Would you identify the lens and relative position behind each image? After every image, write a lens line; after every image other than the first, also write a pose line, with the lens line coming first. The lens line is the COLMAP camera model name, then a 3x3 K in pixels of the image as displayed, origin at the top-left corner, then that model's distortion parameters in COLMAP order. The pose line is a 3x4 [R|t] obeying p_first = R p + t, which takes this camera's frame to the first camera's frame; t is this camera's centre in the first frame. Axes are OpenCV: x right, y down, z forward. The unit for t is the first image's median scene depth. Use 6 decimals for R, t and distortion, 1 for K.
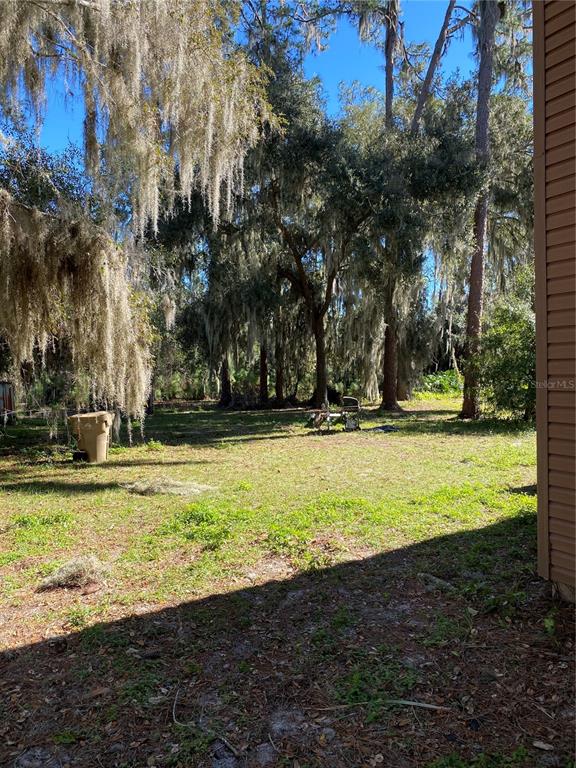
lens RADIAL K [[584.4, 0, 288.0], [0, 584.4, 384.0], [0, 0, 1]] dist [0.005544, -0.009921]
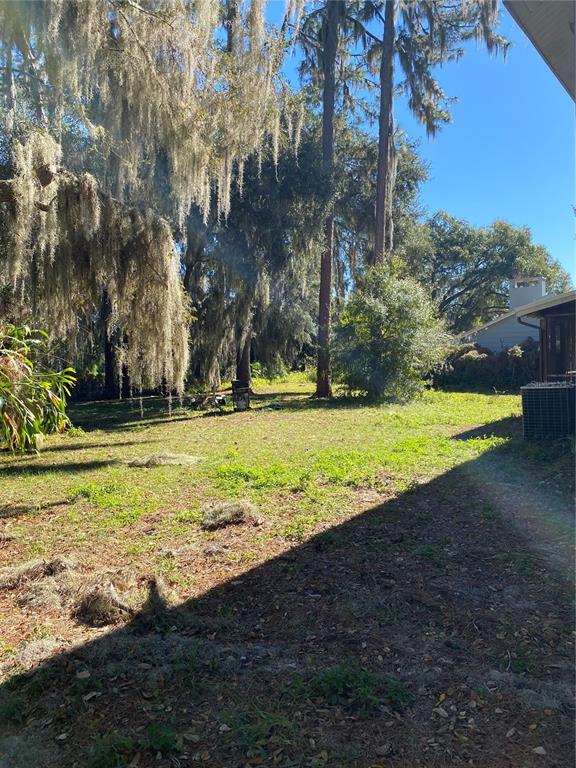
lens RADIAL K [[584.4, 0, 288.0], [0, 584.4, 384.0], [0, 0, 1]] dist [0.005544, -0.009921]
pose [[0.933681, -0.027164, 0.357075, -0.169448], [0.022159, 0.999591, 0.018102, 0.010490], [-0.357420, -0.008989, 0.933900, -0.037339]]
